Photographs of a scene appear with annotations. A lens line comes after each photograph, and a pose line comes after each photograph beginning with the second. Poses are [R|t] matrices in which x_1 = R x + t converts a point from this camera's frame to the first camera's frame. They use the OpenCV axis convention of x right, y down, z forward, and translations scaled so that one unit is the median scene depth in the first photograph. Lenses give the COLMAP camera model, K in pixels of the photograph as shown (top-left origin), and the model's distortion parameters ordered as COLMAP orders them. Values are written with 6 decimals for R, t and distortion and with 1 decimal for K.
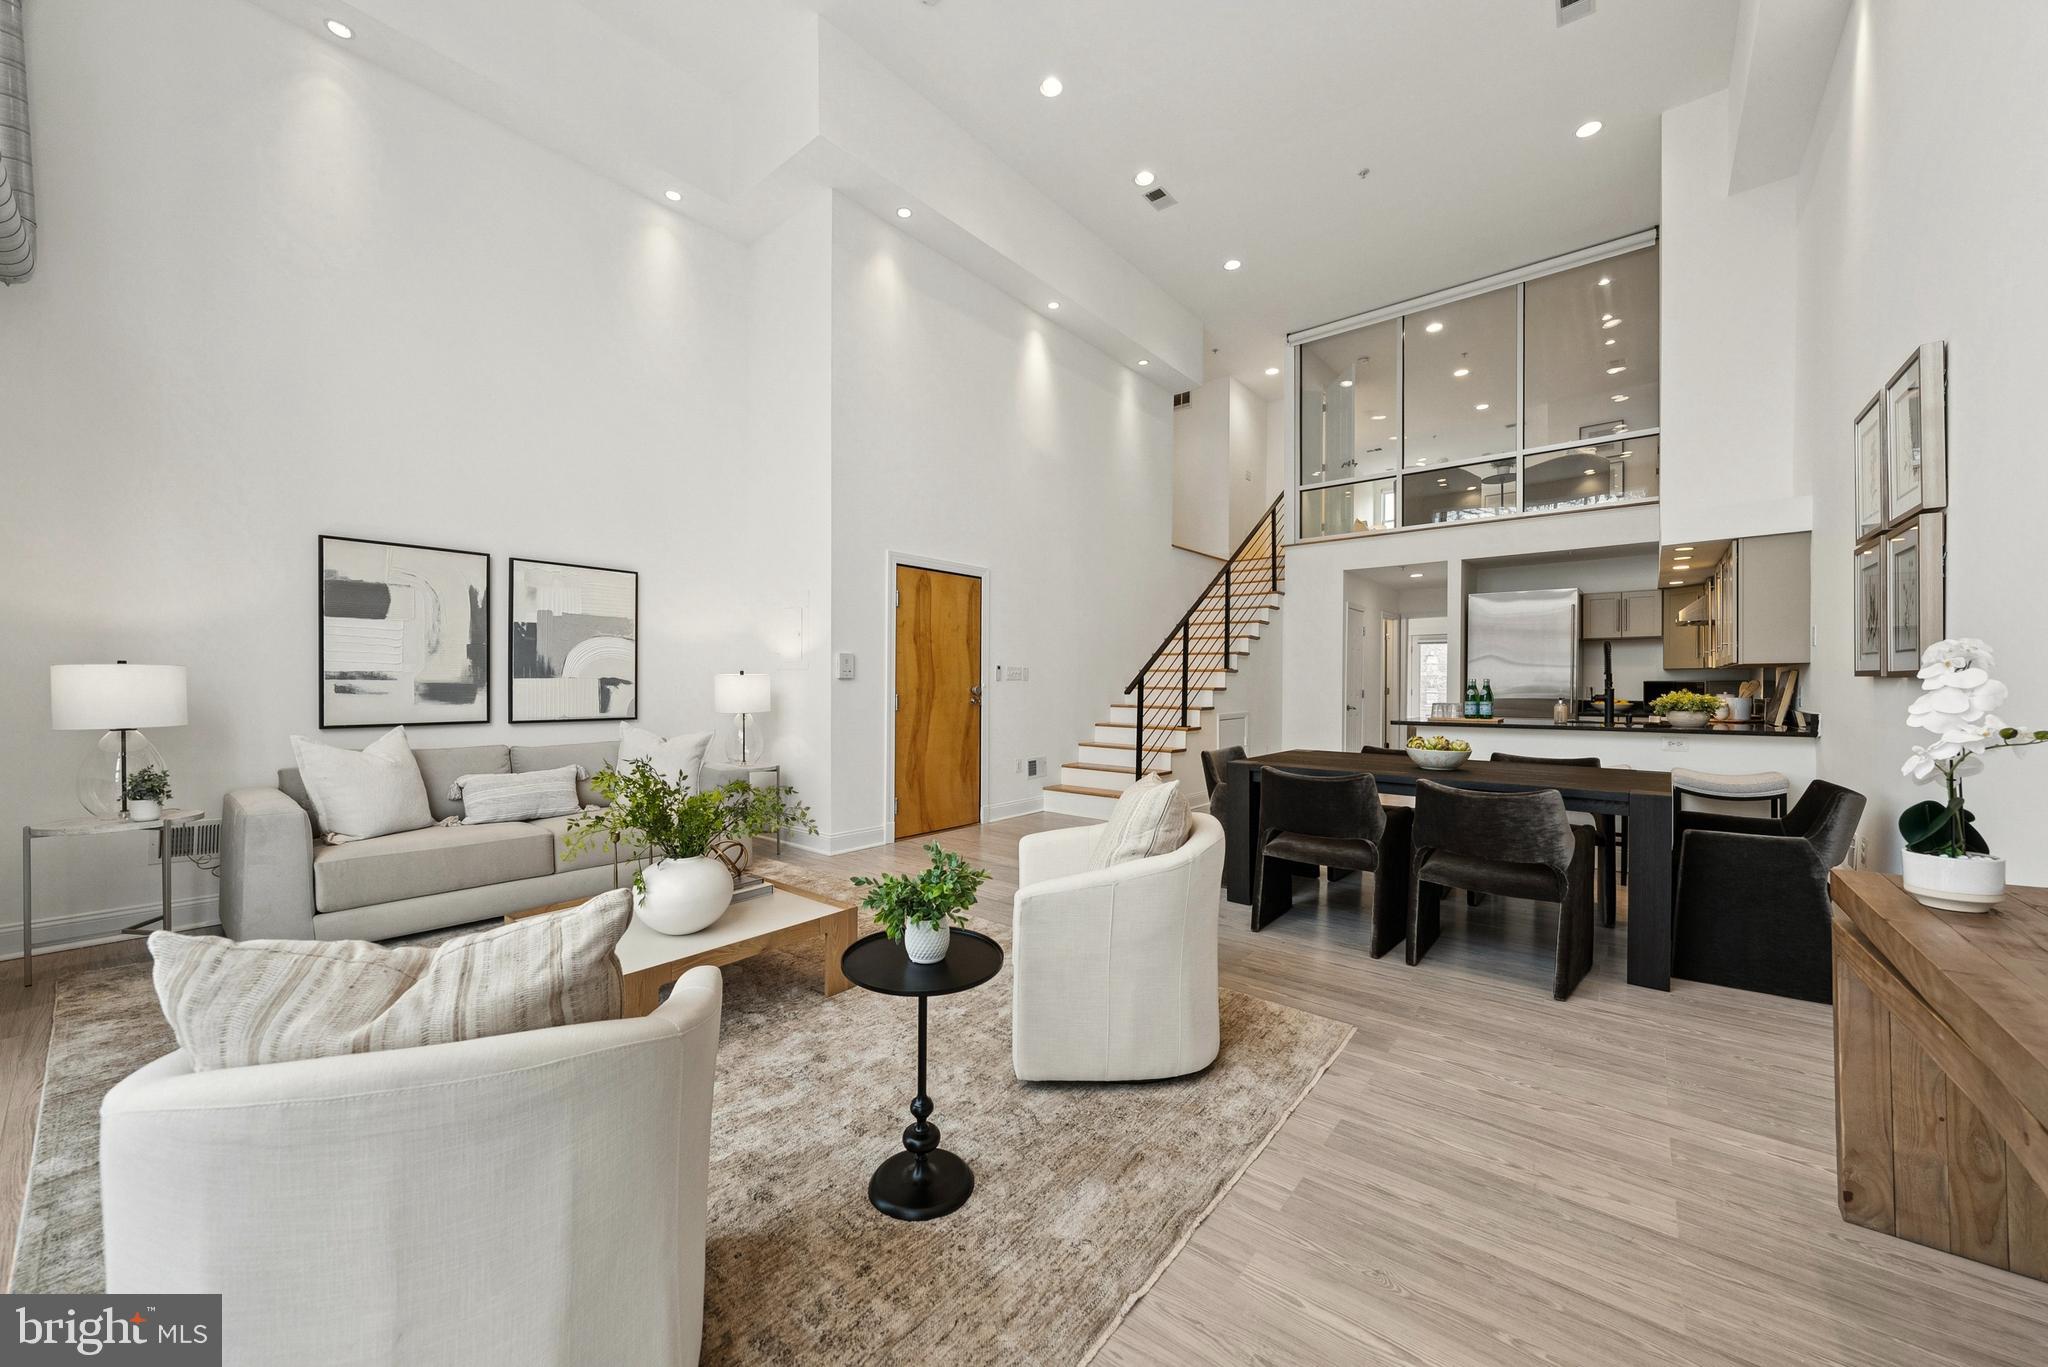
lens RADIAL K [[756.3, 0, 1010.0], [0, 756.3, 689.3], [0, 0, 1]] dist [-0.005517, 0.000358]
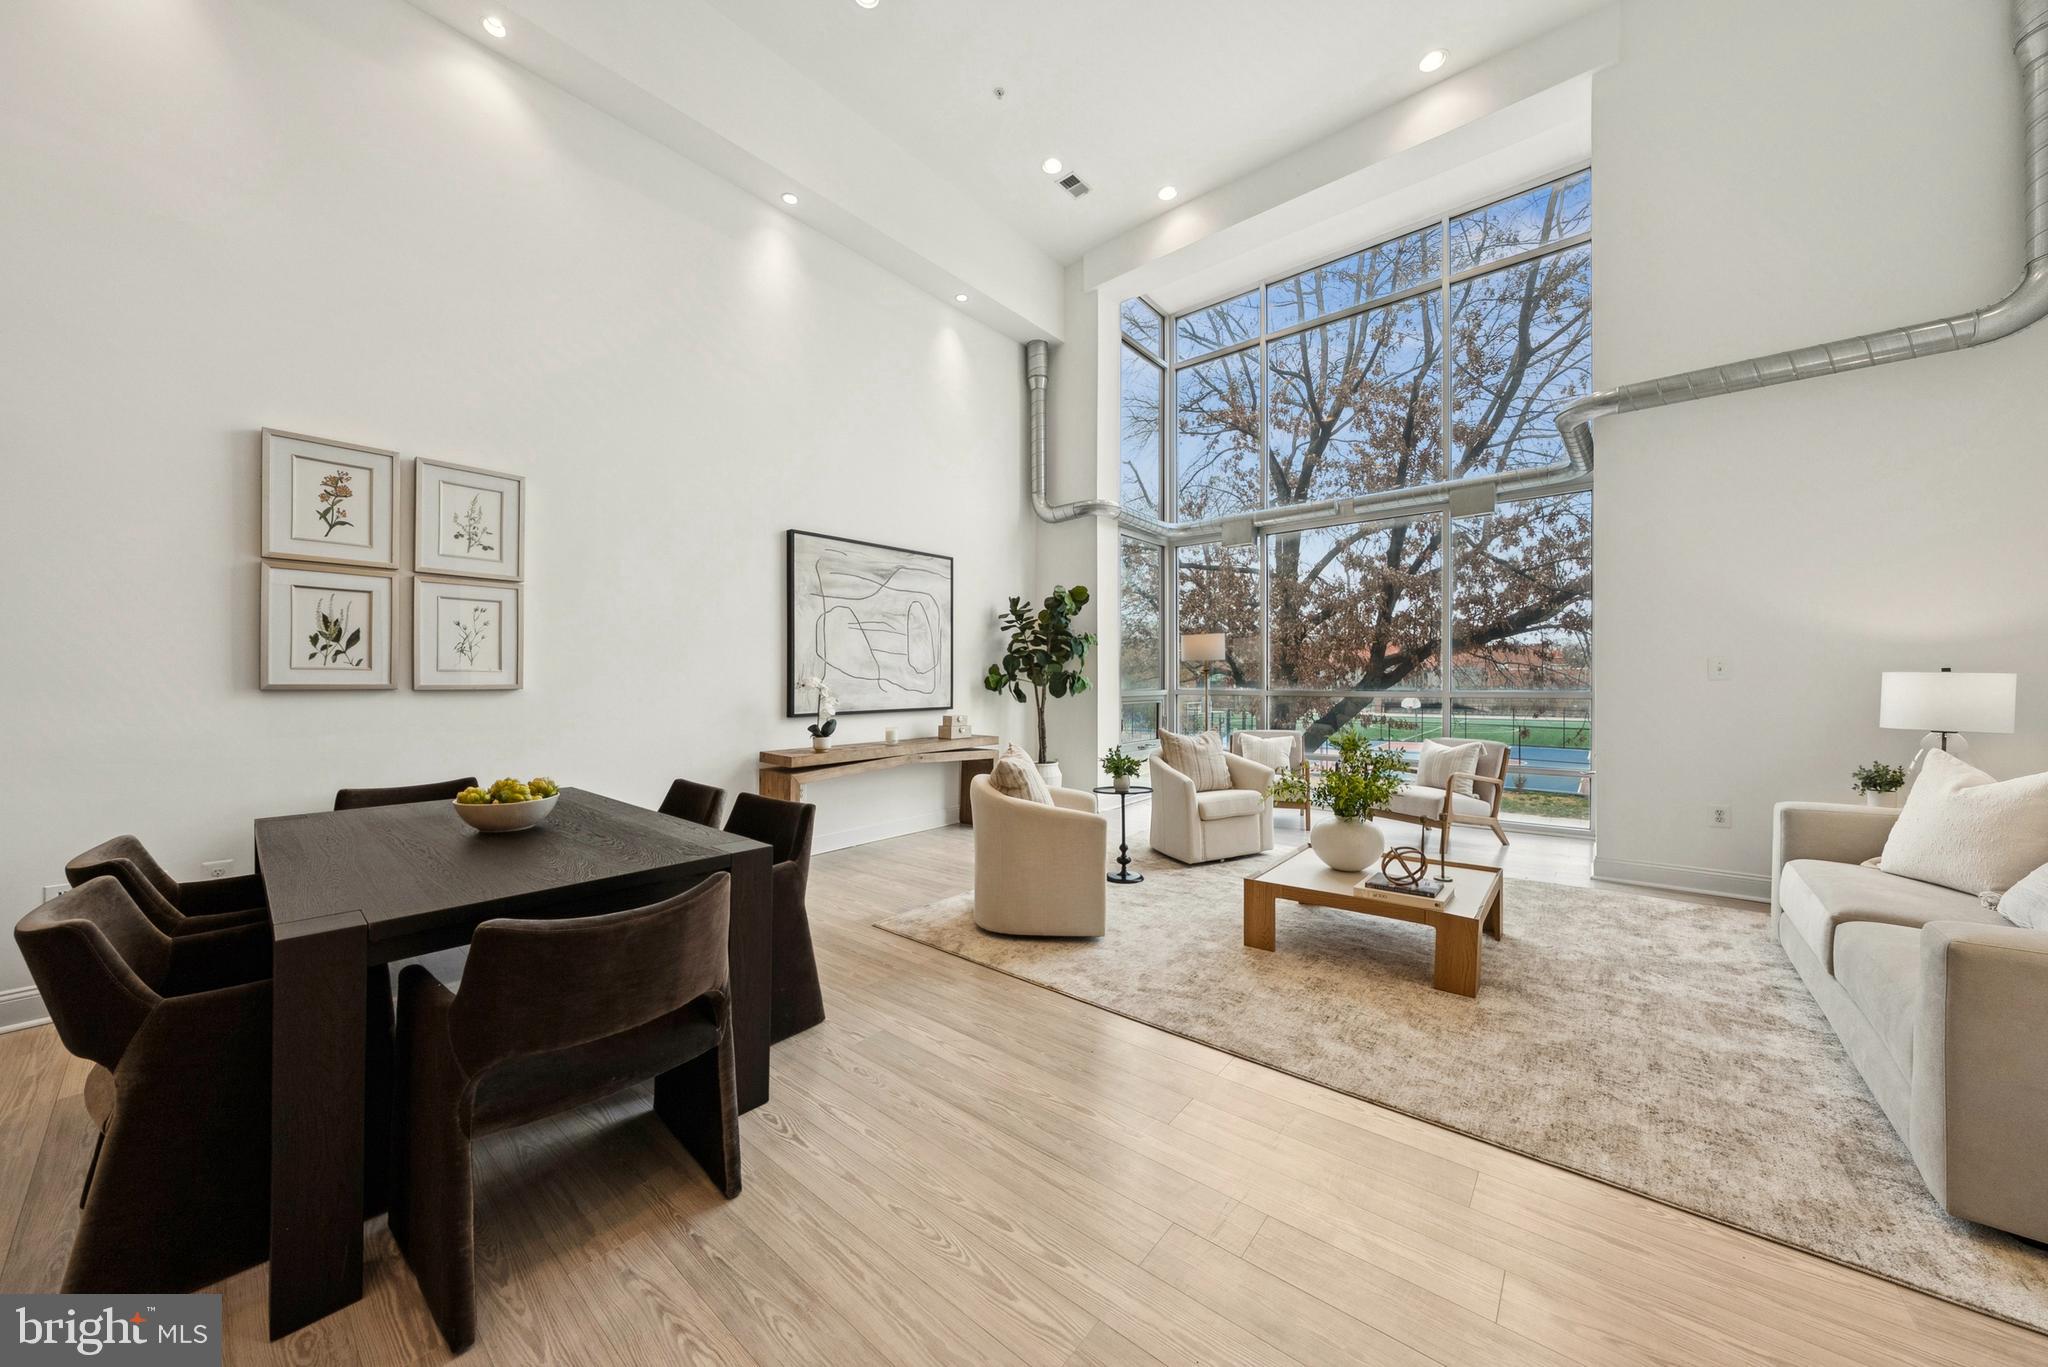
lens RADIAL K [[703.6, 0, 1025.4], [0, 703.6, 679.9], [0, 0, 1]] dist [-0.006230, -0.000260]
pose [[-0.999999, -0.001609, -0.000239, 0.081950], [-0.001612, 0.999907, 0.013546, -0.027972], [0.000217, 0.013546, -0.999908, 1.226839]]
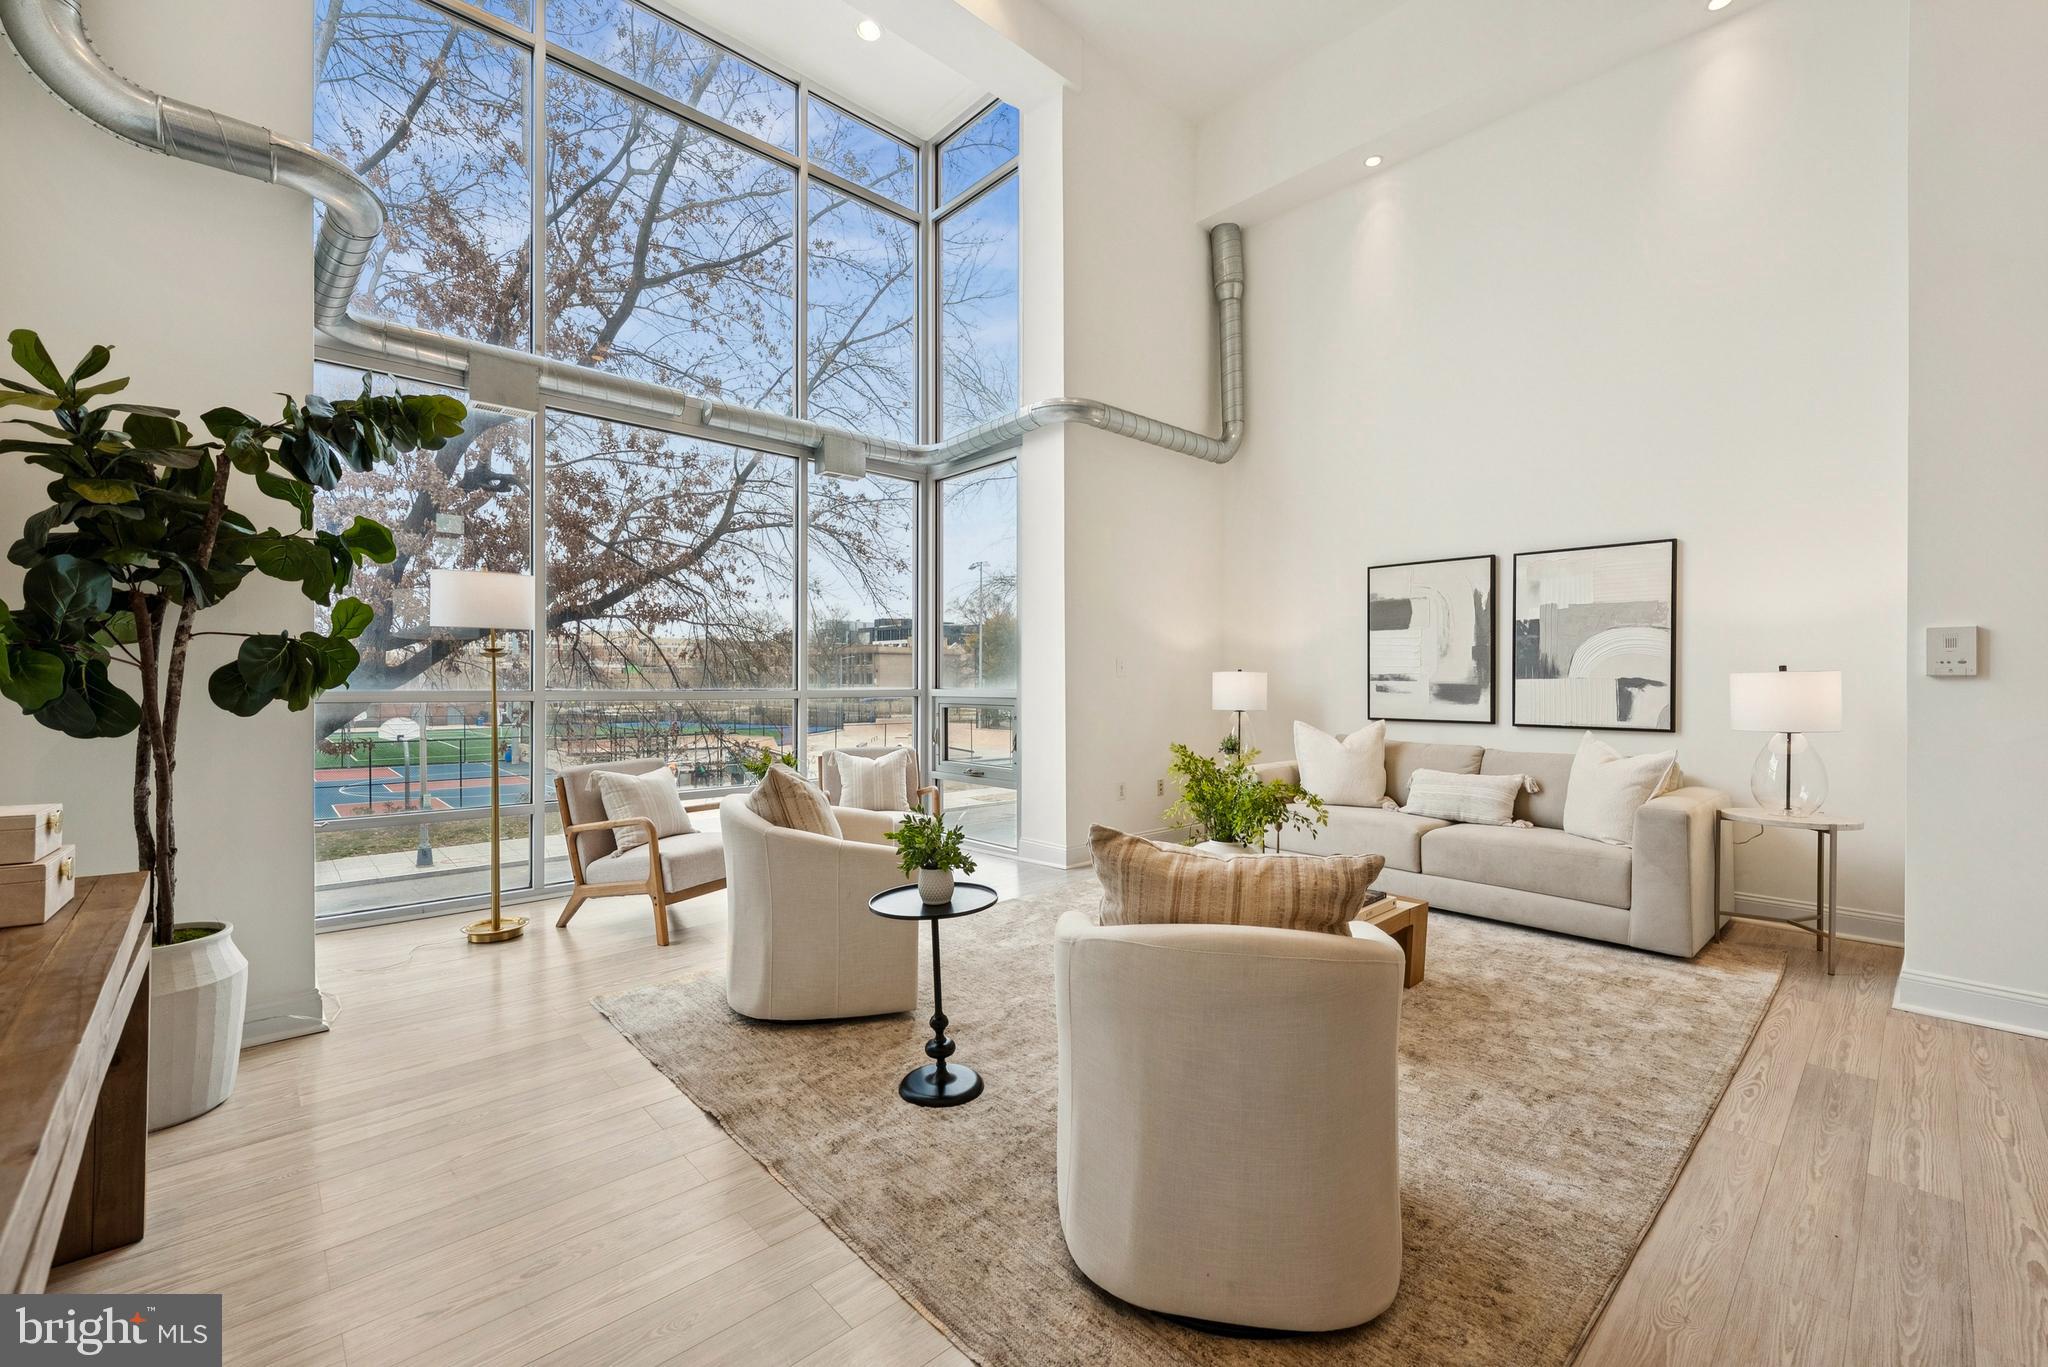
lens RADIAL K [[849.3, 0, 1015.1], [0, 849.3, 677.0], [0, 0, 1]] dist [0.006425, 0.000072]
pose [[-0.123302, -0.006107, -0.992350, 0.447900], [-0.011778, 0.999920, -0.004690, -0.004276], [0.992299, 0.011110, -0.123364, 0.454091]]
